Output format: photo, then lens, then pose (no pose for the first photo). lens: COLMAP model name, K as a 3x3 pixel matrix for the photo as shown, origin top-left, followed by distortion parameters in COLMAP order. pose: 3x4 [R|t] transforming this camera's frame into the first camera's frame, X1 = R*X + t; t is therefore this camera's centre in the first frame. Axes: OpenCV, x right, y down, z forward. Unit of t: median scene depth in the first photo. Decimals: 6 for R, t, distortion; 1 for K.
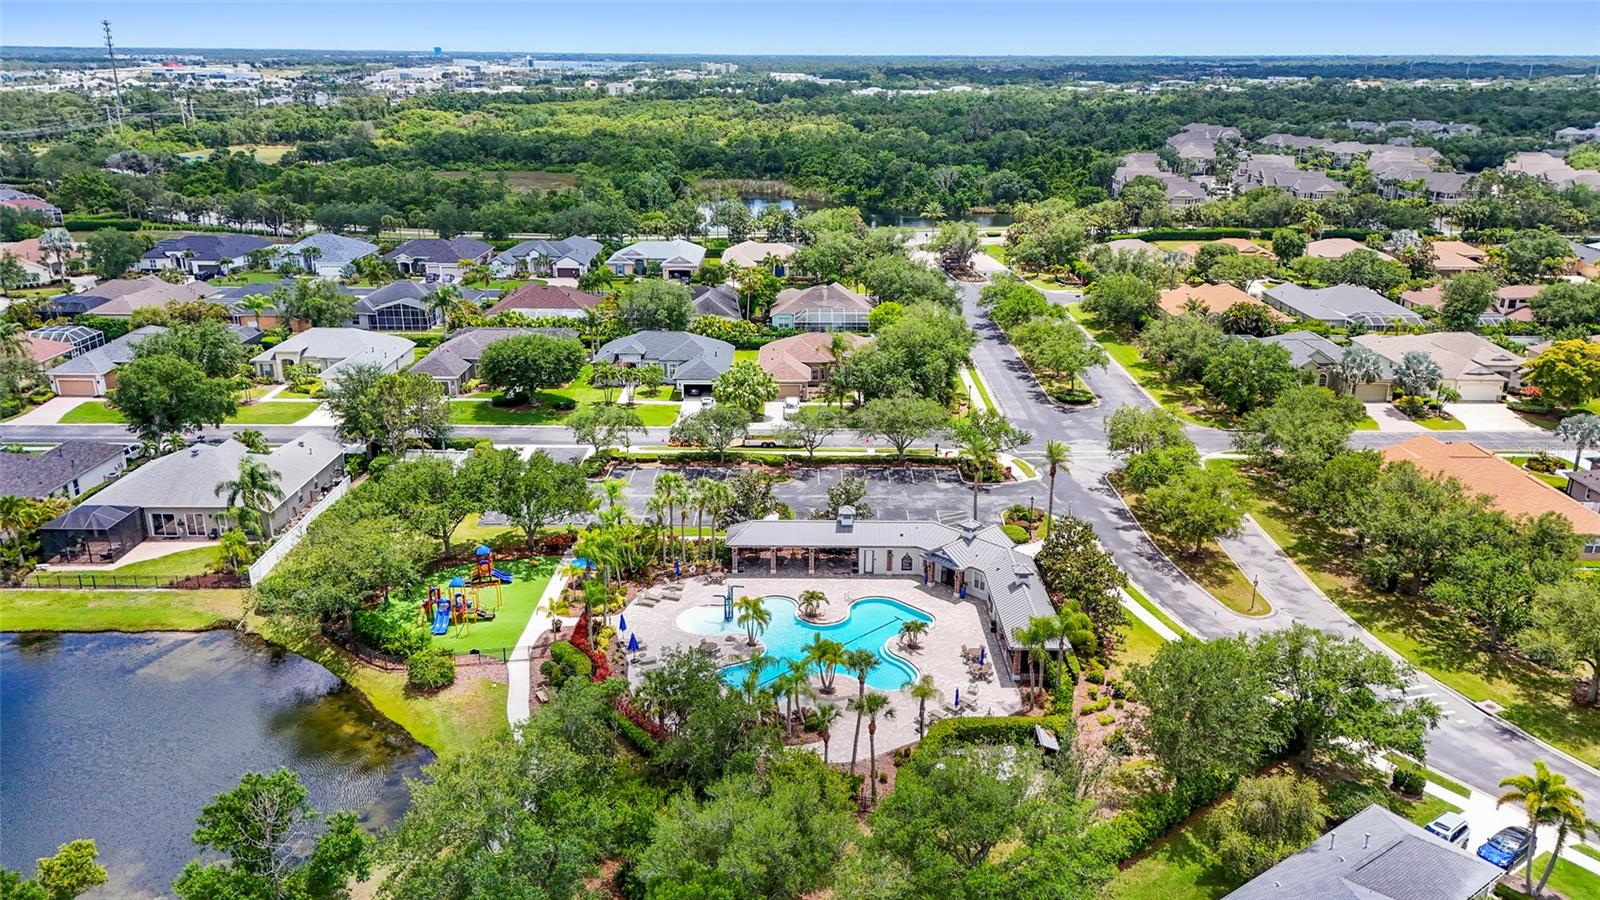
lens RADIAL K [[1150.9, 0, 798.0], [0, 1150.9, 448.8], [0, 0, 1]] dist [0.050209, -0.029359]
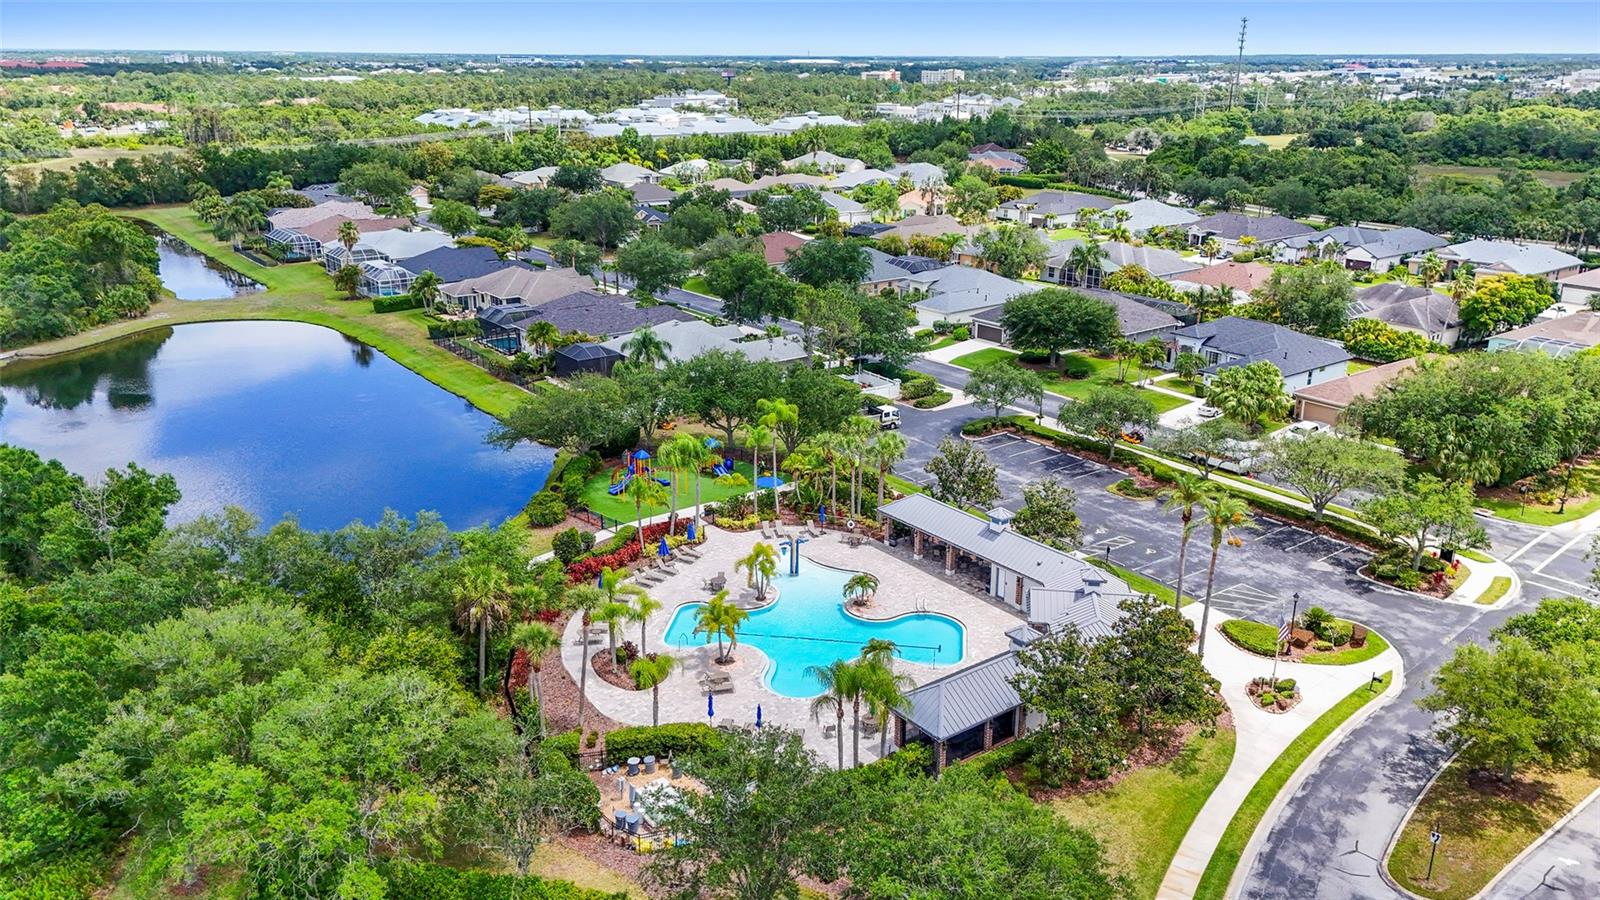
lens RADIAL K [[1150.9, 0, 798.1], [0, 1150.9, 452.4], [0, 0, 1]] dist [0.050209, -0.029359]
pose [[0.622485, 0.253027, -0.740601, 0.409226], [-0.251146, 0.960831, 0.117177, -0.034640], [0.741241, 0.113058, 0.661649, 0.280932]]
